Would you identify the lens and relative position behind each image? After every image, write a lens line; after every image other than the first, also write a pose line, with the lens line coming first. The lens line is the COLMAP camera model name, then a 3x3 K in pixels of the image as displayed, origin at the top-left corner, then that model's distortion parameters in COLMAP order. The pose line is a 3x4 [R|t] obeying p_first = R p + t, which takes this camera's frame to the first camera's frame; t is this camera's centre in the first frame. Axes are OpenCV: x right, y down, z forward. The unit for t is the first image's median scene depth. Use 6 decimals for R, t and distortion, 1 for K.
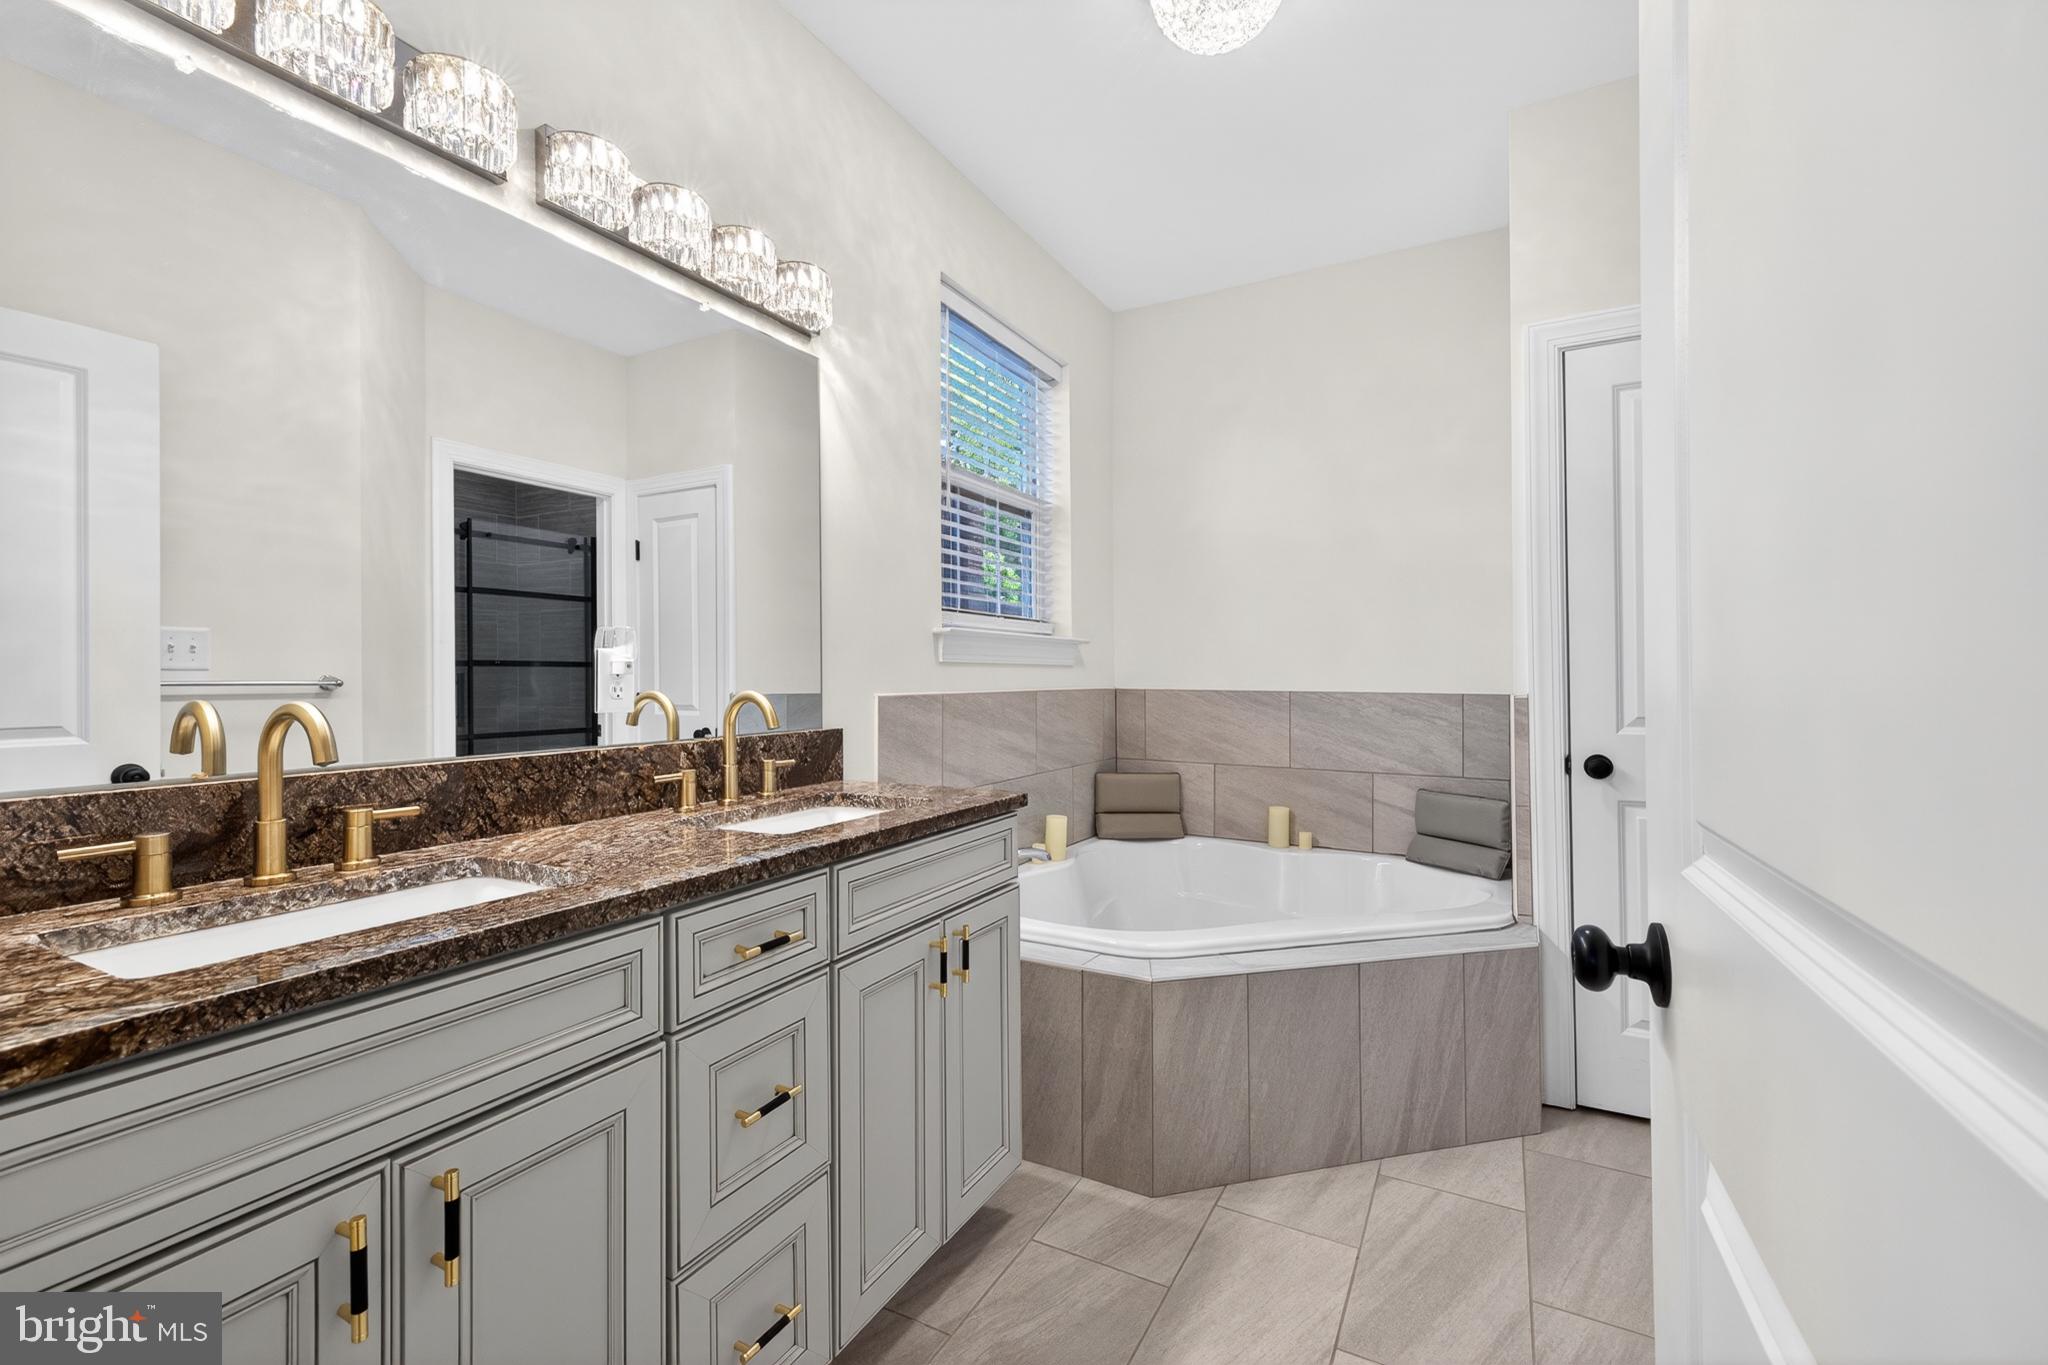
lens RADIAL K [[852.5, 0, 1019.8], [0, 852.5, 678.5], [0, 0, 1]] dist [0.008259, -0.002141]
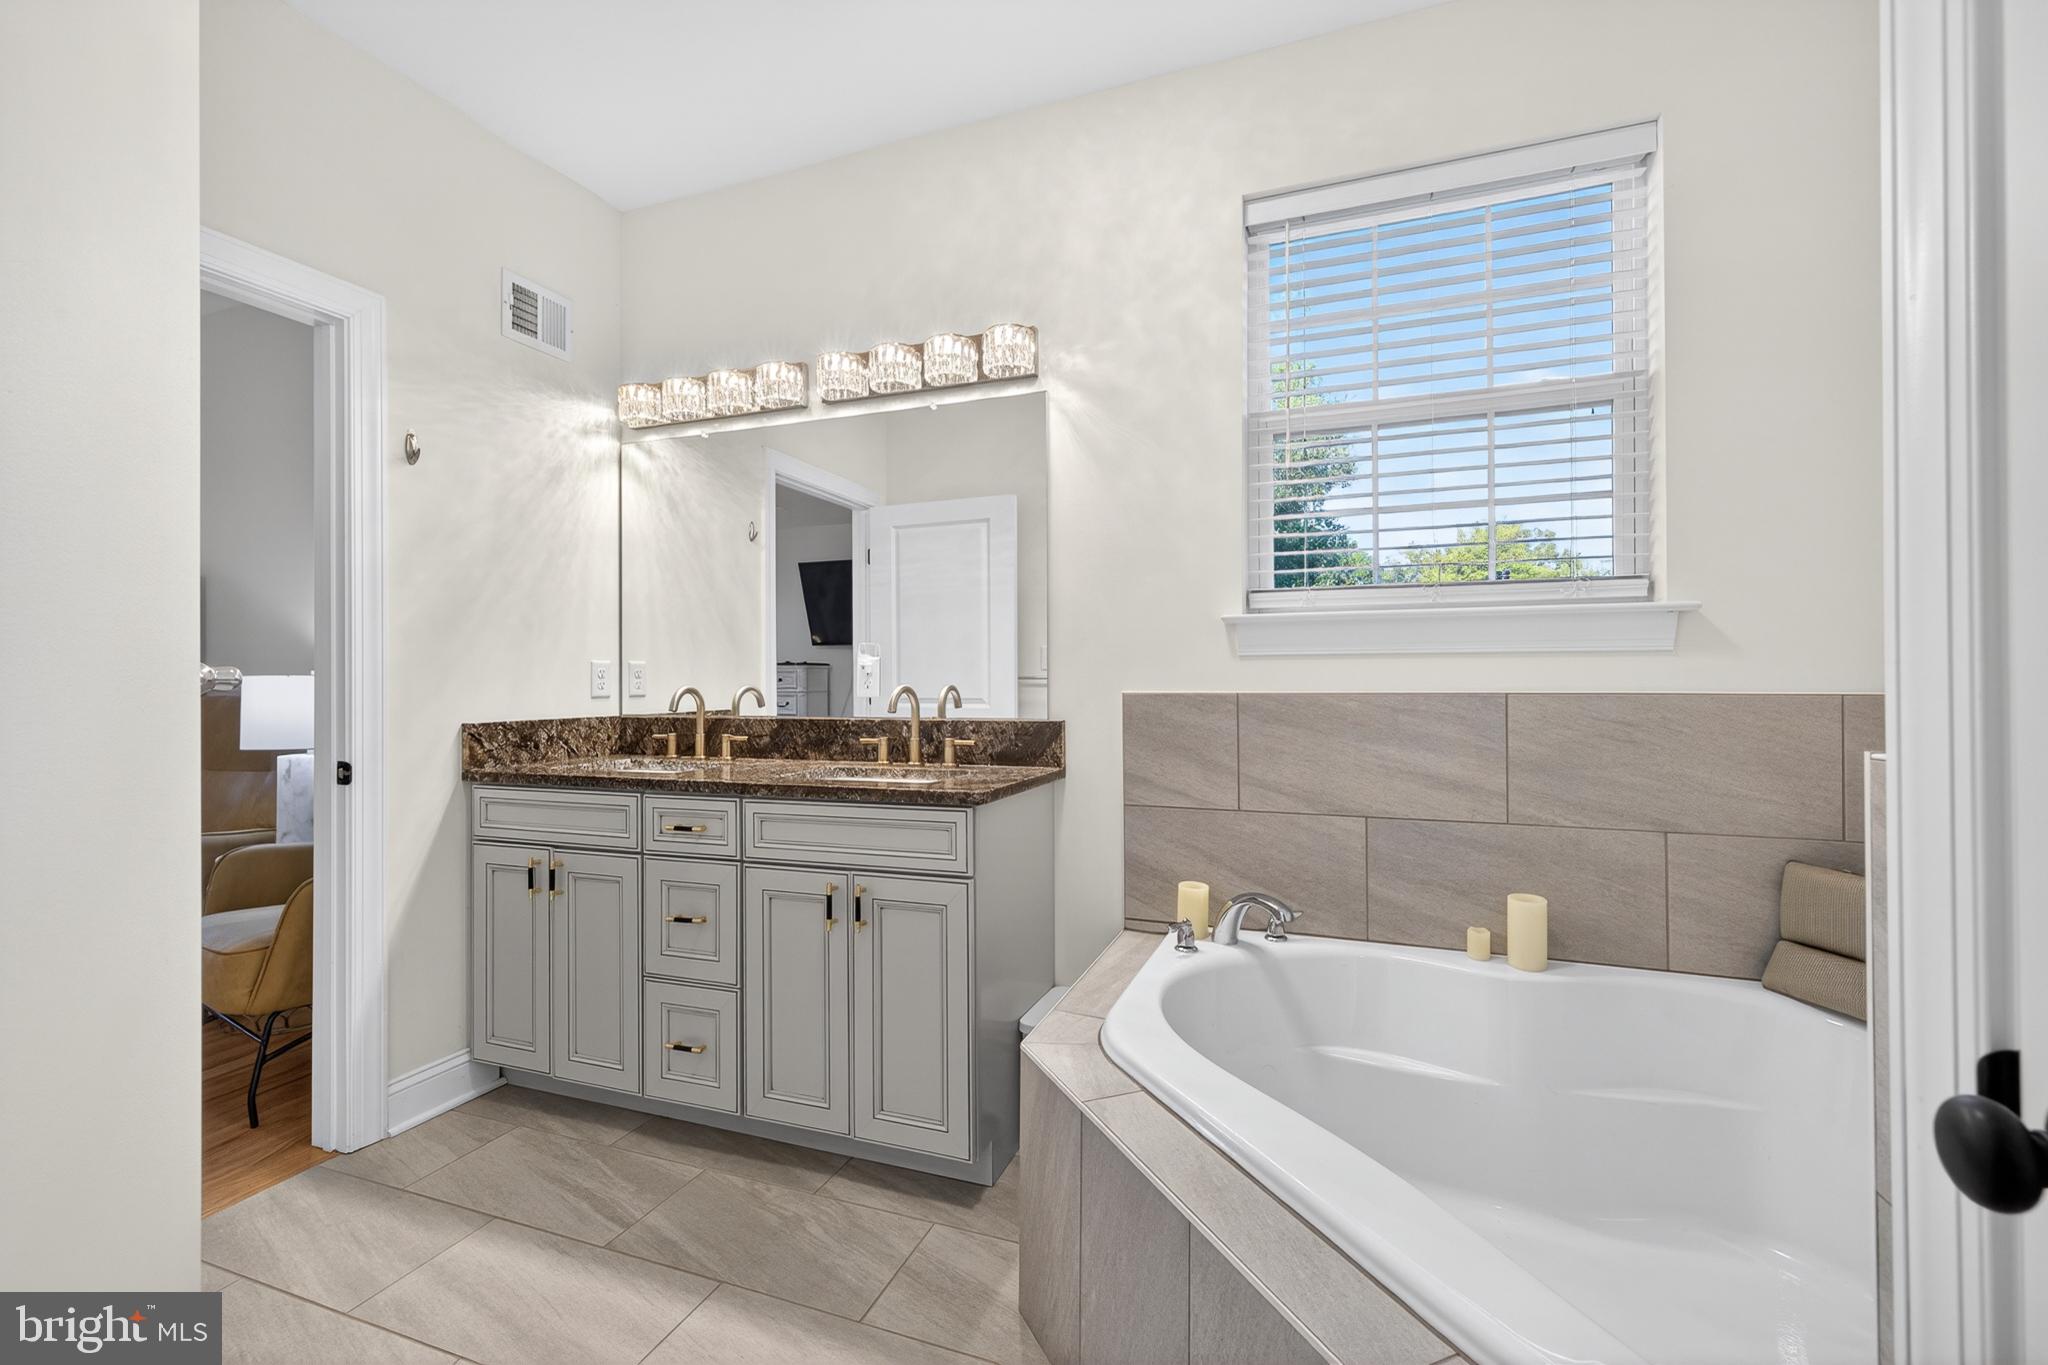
lens RADIAL K [[852.5, 0, 1026.7], [0, 852.5, 676.8], [0, 0, 1]] dist [0.008259, -0.002141]
pose [[0.161464, 0.005743, -0.986862, 1.182624], [0.004737, 0.999967, 0.006594, -0.007073], [0.986867, -0.005740, 0.161431, 1.076629]]
